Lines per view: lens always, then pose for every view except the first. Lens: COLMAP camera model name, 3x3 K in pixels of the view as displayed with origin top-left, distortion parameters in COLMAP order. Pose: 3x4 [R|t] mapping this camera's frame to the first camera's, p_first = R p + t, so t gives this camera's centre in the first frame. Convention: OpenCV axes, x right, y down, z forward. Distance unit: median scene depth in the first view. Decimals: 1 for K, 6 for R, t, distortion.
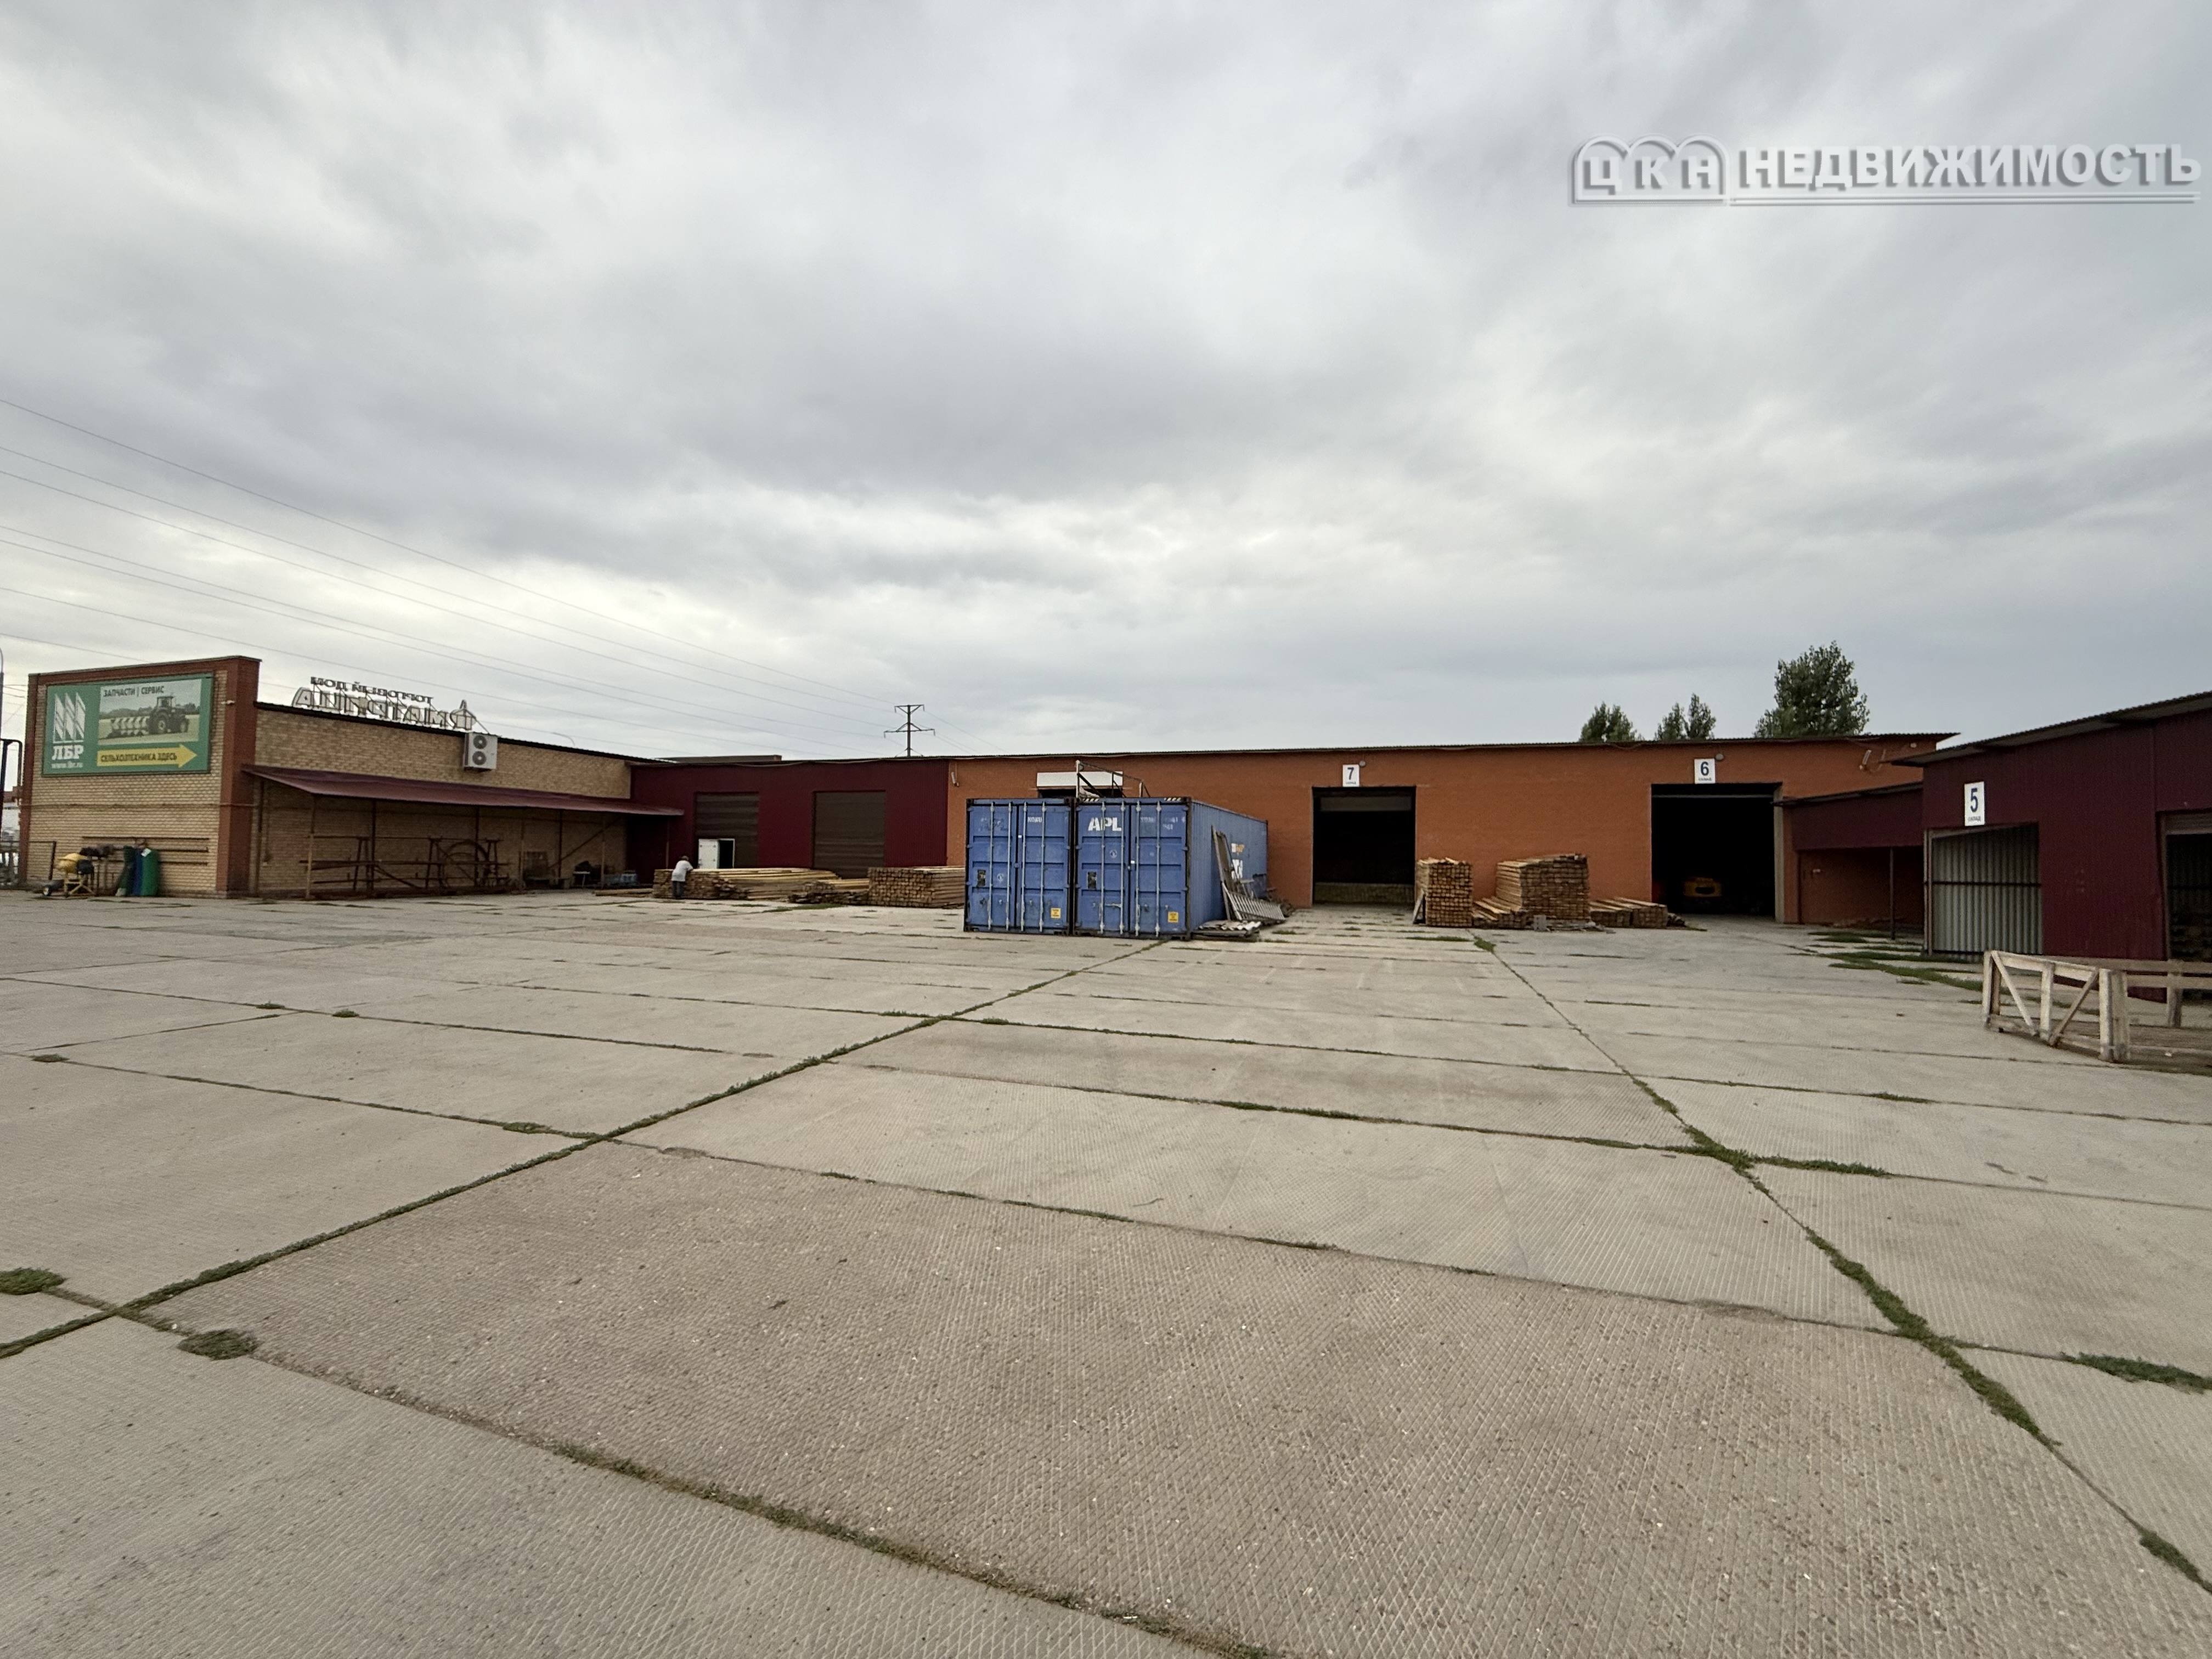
lens RADIAL K [[880.3, 0, 1097.4], [0, 880.3, 830.1], [0, 0, 1]] dist [-0.001924, -0.000022]
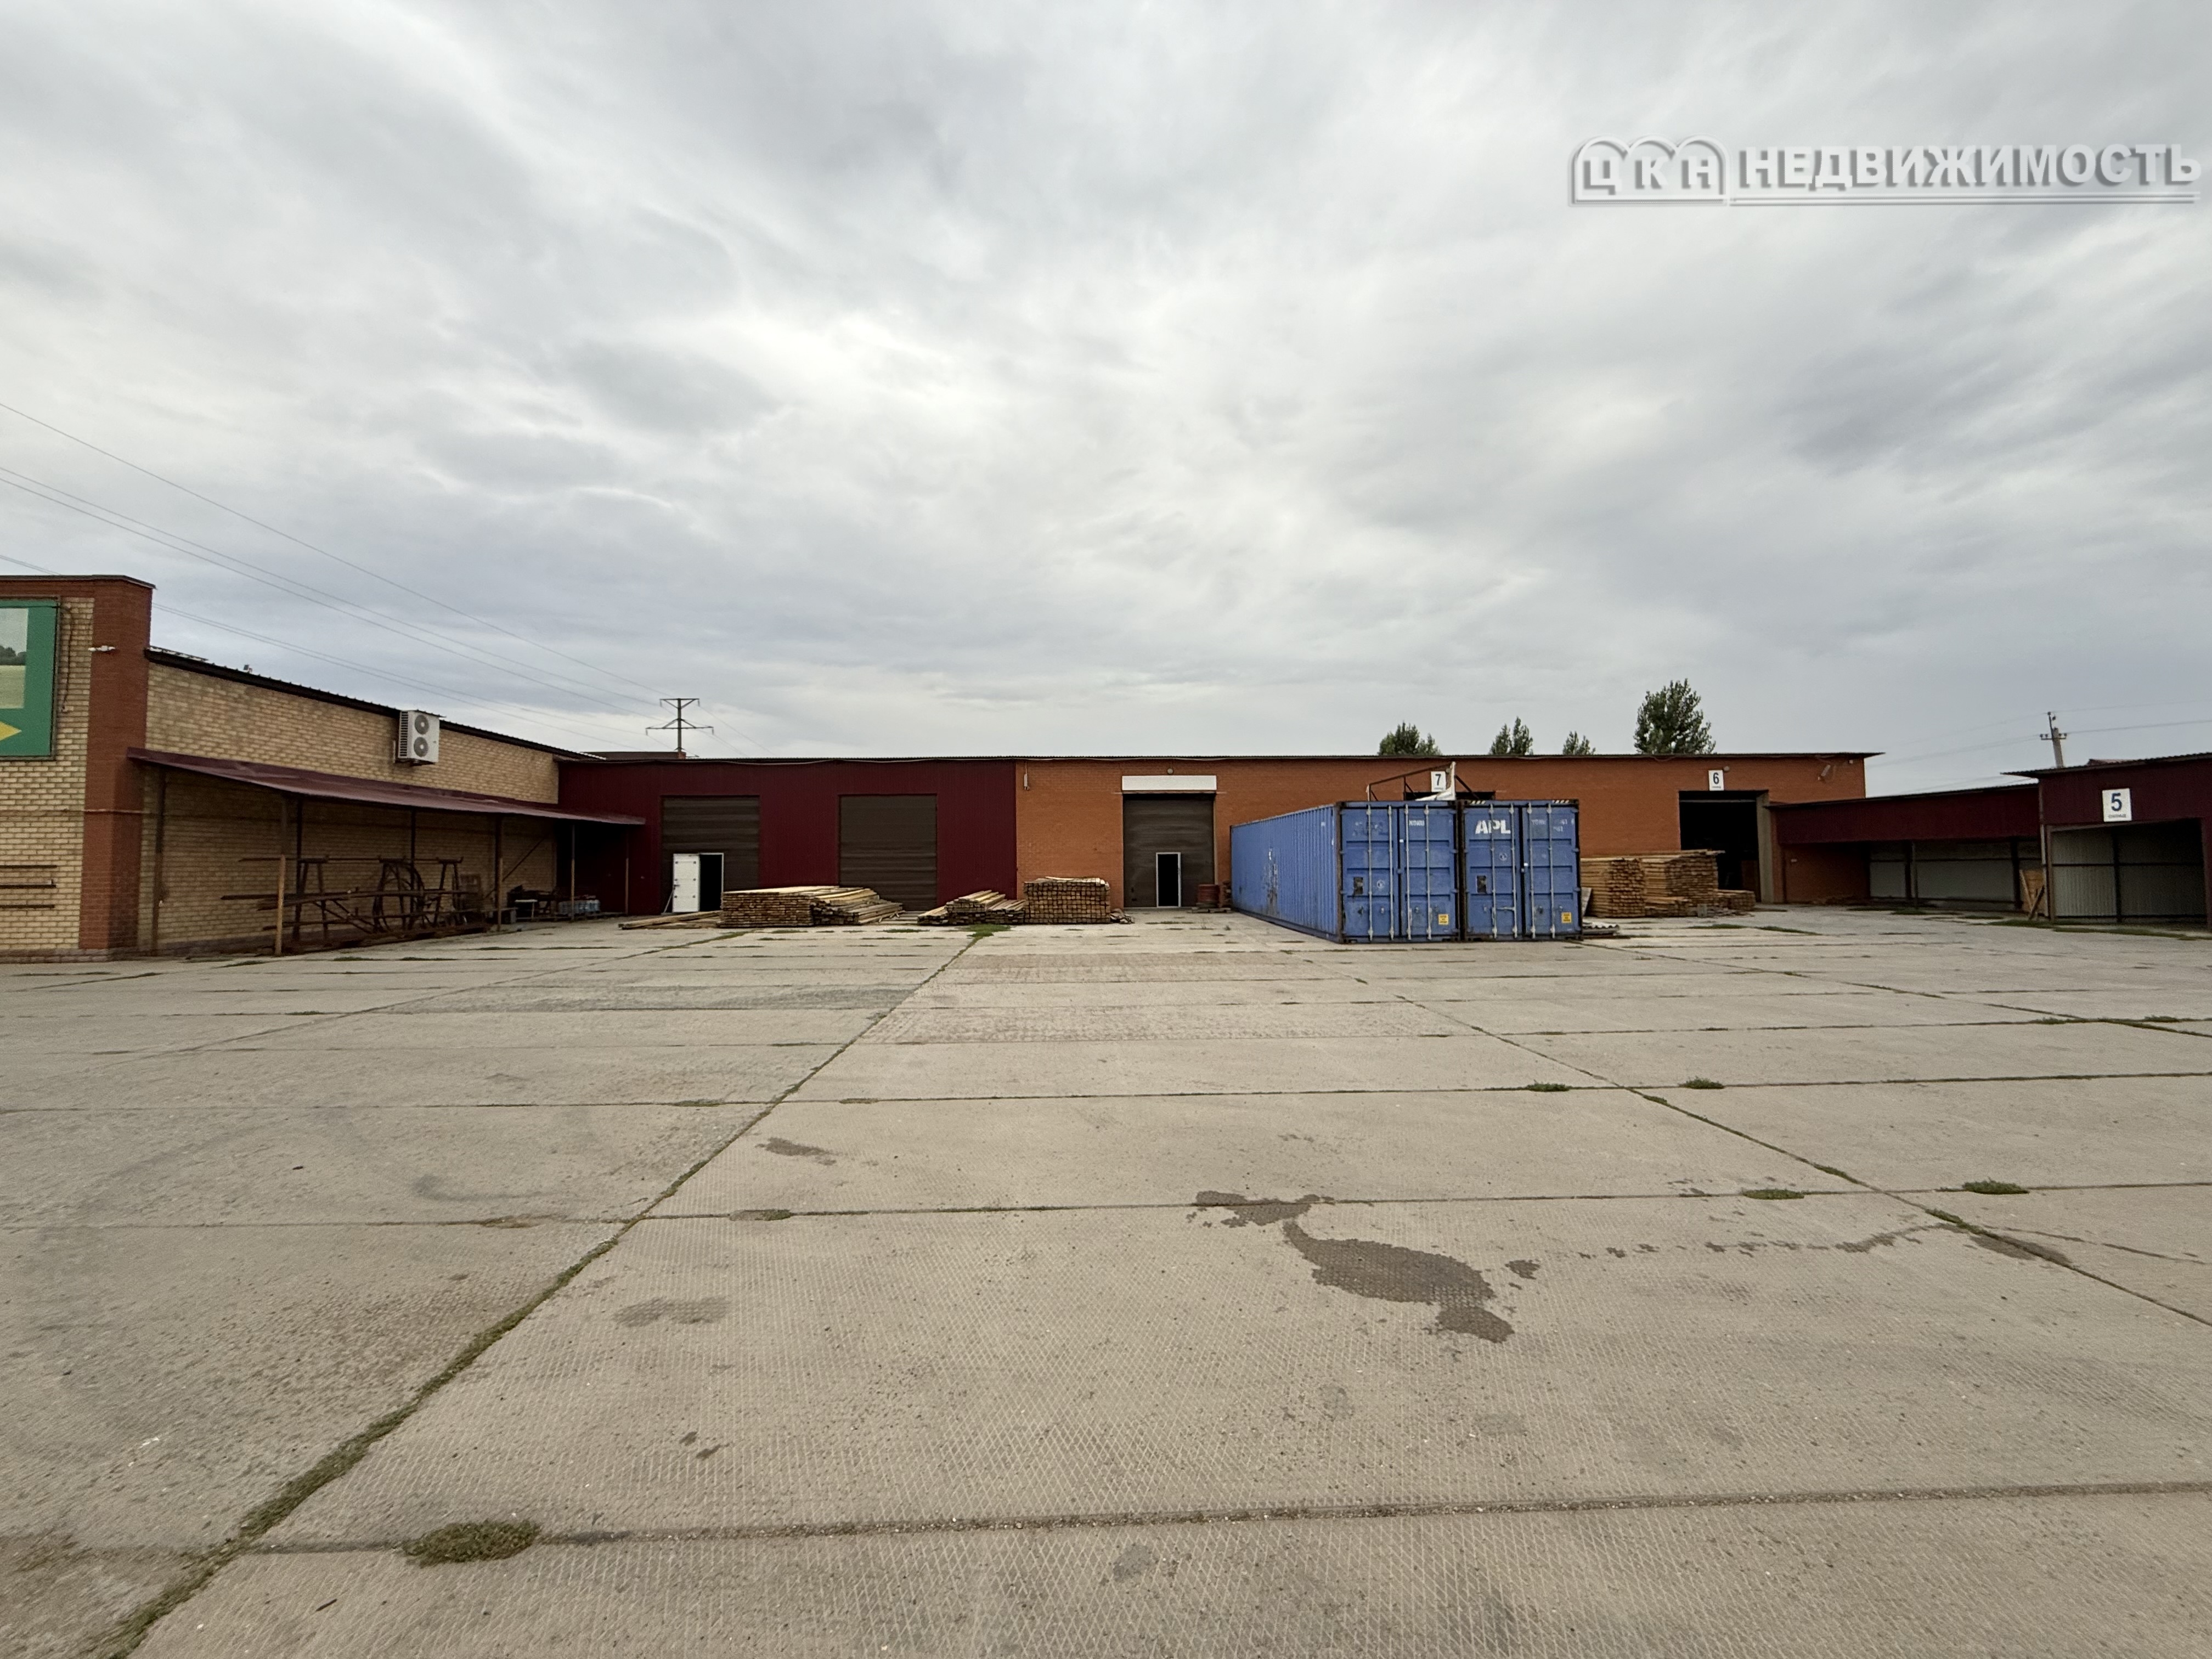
lens RADIAL K [[880.3, 0, 1097.4], [0, 880.3, 830.1], [0, 0, 1]] dist [-0.001924, -0.000022]
pose [[0.937482, -0.009964, 0.347891, -0.529794], [0.013104, 0.999892, -0.006676, -0.001681], [-0.347786, 0.010818, 0.937511, 0.160004]]
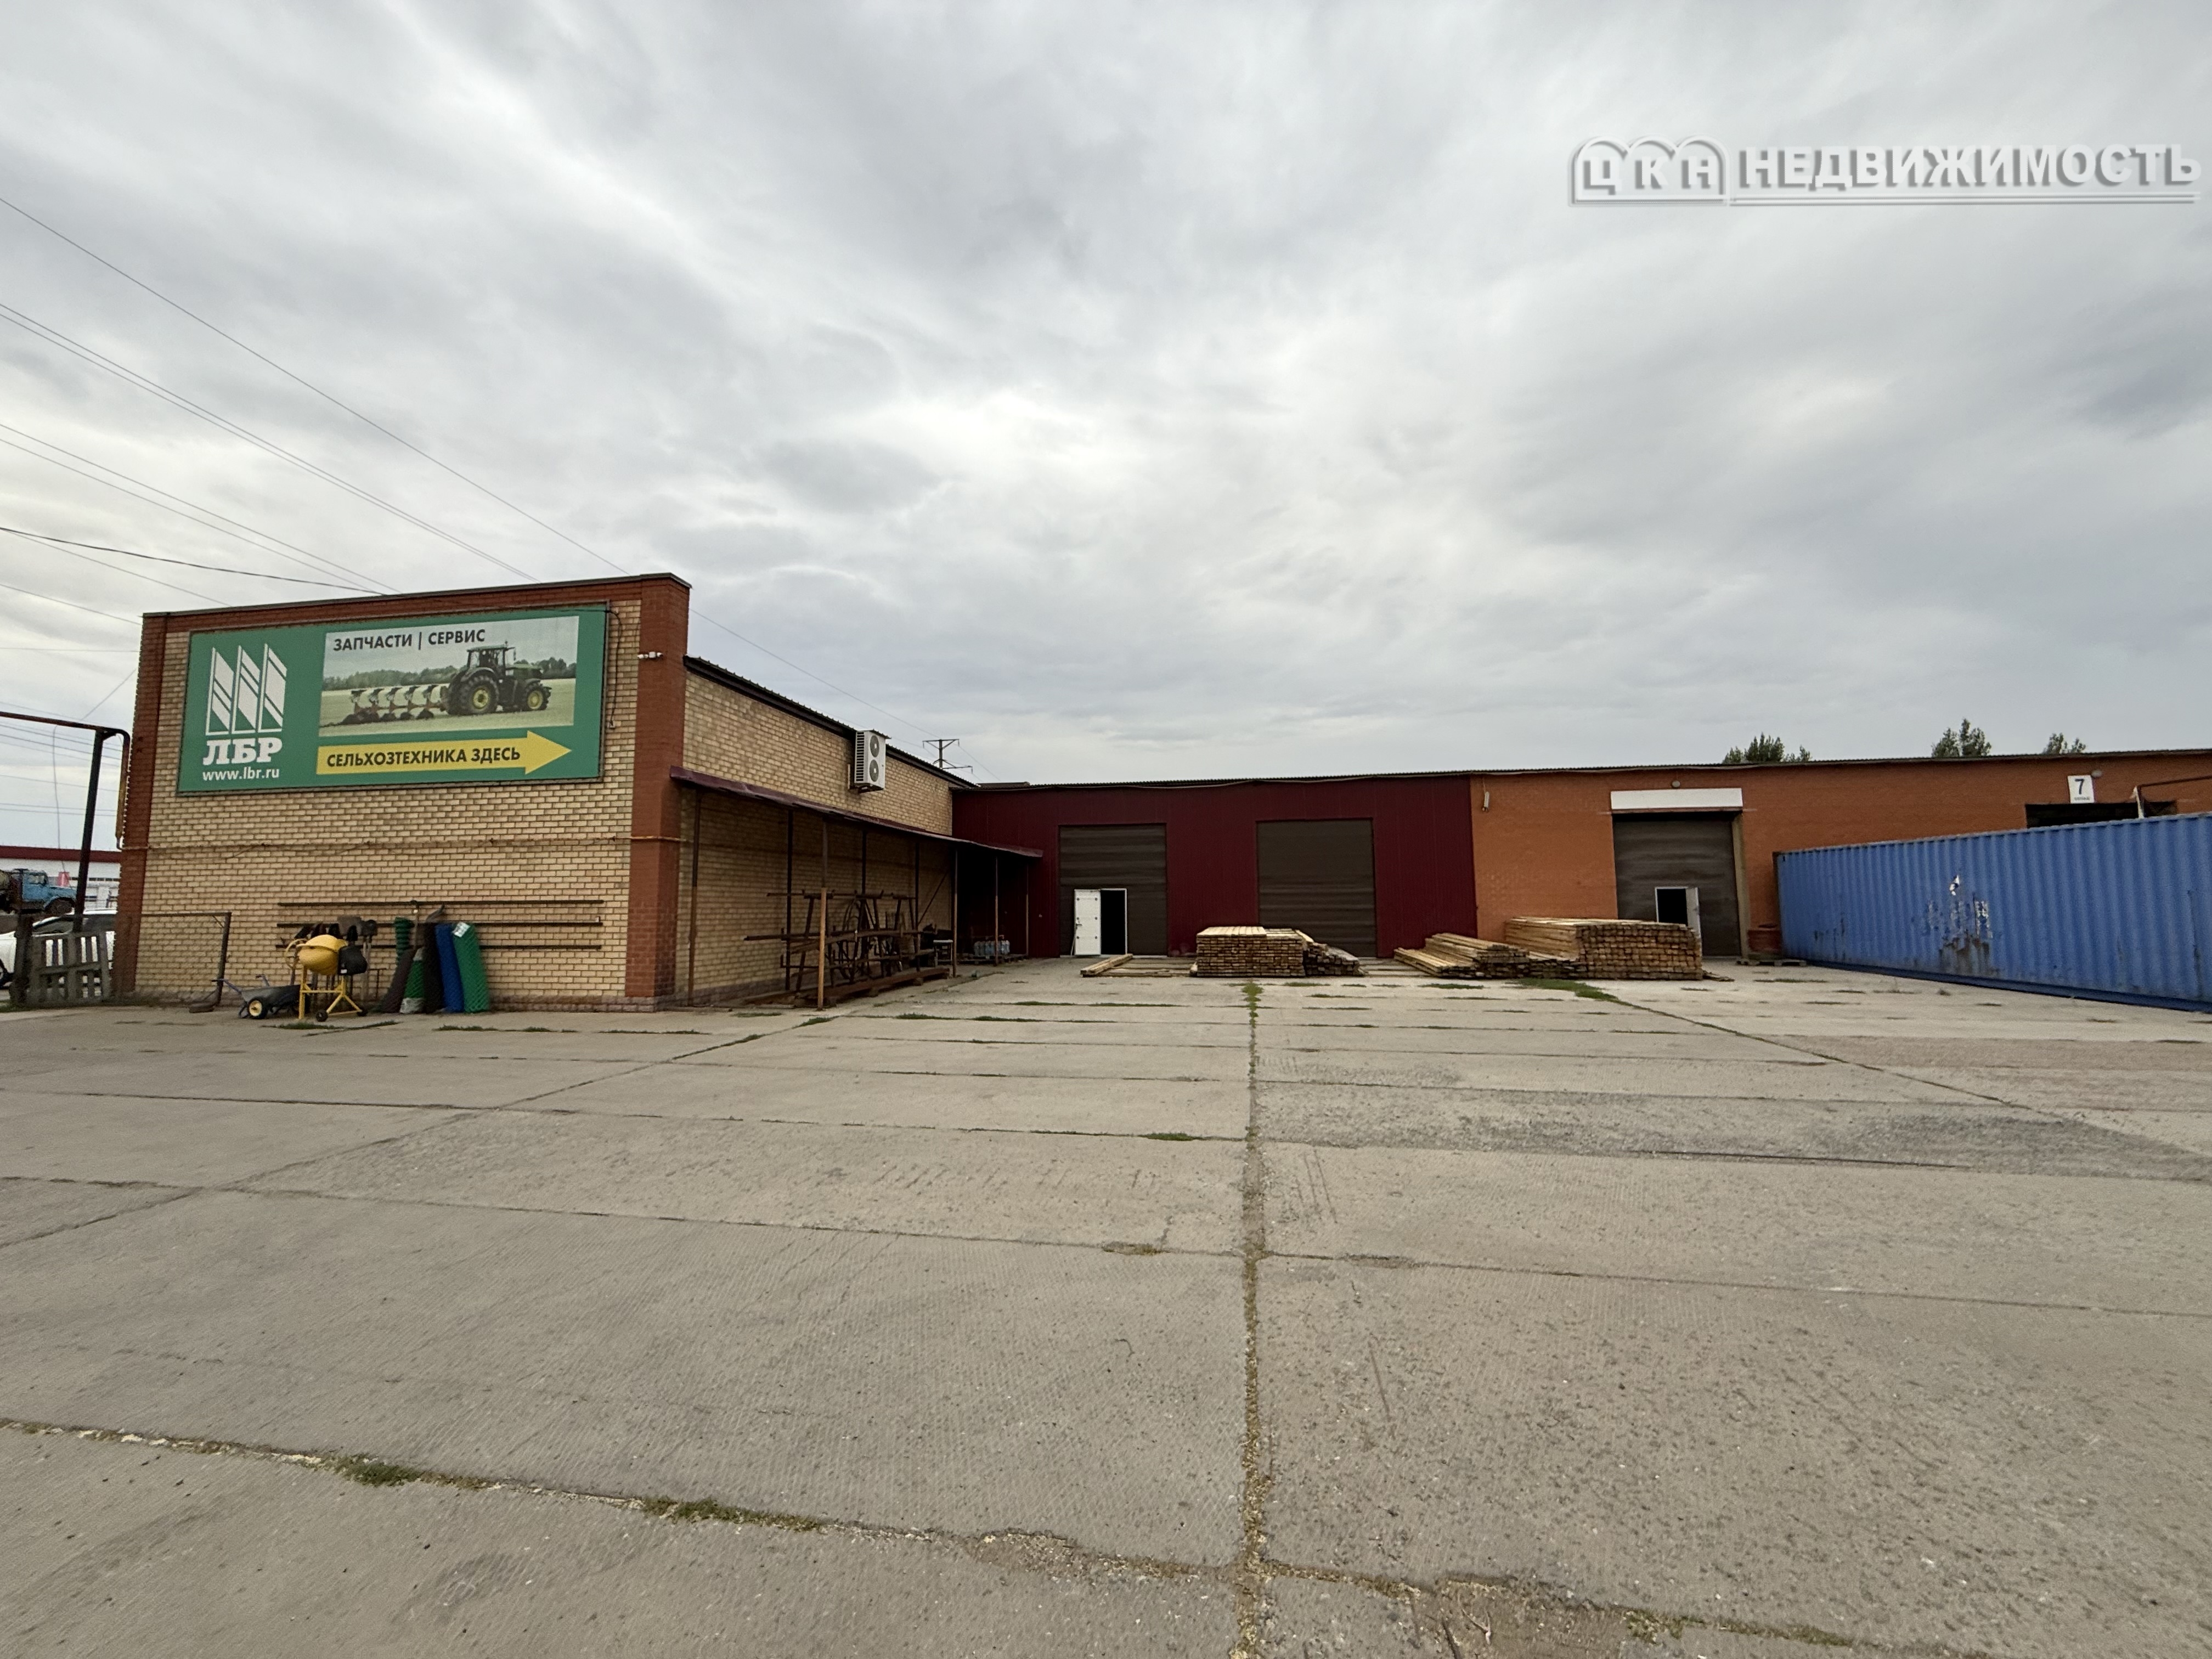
lens RADIAL K [[880.3, 0, 1097.4], [0, 880.3, 830.1], [0, 0, 1]] dist [-0.001924, -0.000022]
pose [[0.988692, -0.009764, 0.149645, -0.777329], [0.017948, 0.998410, -0.053440, 0.000455], [-0.148886, 0.055521, 0.987295, 0.404368]]
